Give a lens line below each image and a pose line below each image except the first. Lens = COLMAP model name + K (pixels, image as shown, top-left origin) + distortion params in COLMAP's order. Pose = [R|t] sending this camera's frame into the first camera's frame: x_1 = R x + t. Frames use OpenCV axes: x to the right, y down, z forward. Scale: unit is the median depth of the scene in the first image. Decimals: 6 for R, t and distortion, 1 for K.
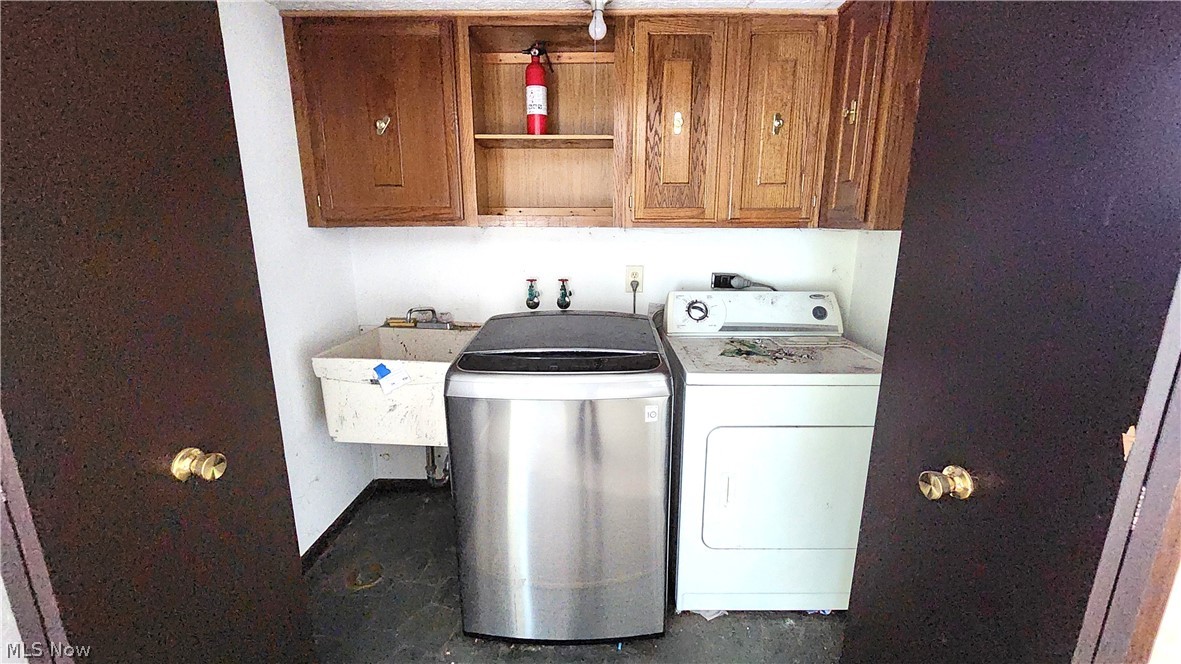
lens RADIAL K [[477.6, 0, 619.0], [0, 477.6, 335.3], [0, 0, 1]] dist [-0.001033, 0.000056]
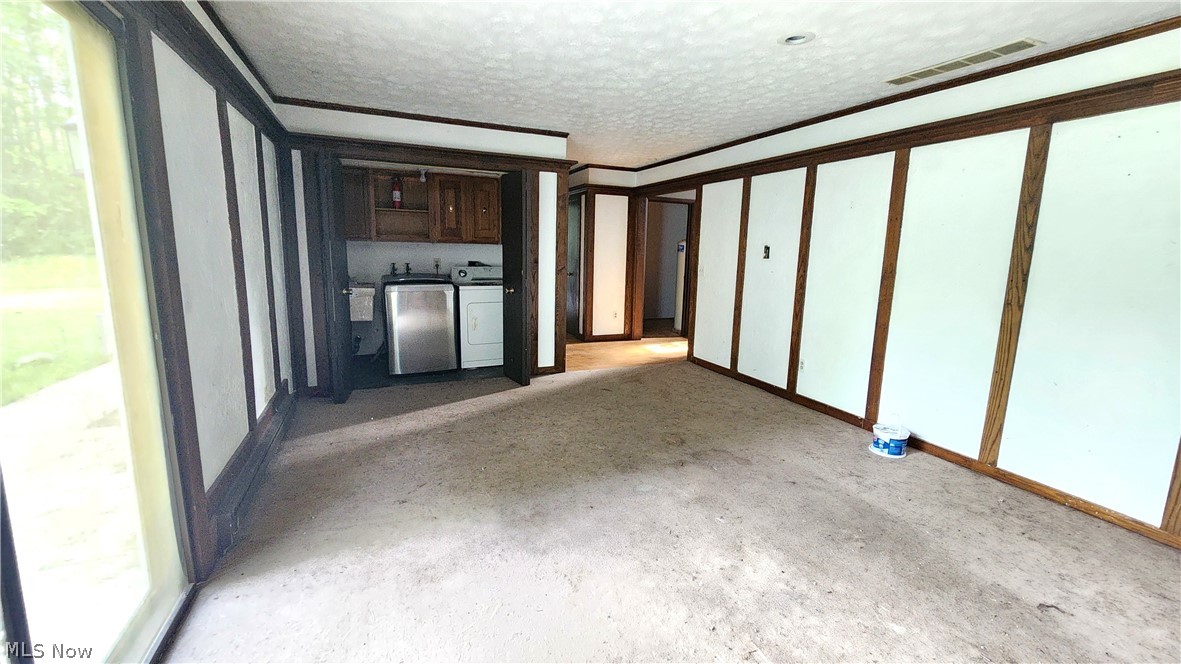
lens RADIAL K [[484.8, 0, 598.3], [0, 484.8, 330.3], [0, 0, 1]] dist [-0.003562, 0.000500]
pose [[0.916471, -0.054713, 0.396342, -0.256321], [0.075786, 0.996411, -0.037692, 0.461875], [-0.392858, 0.064581, 0.917329, -1.936500]]
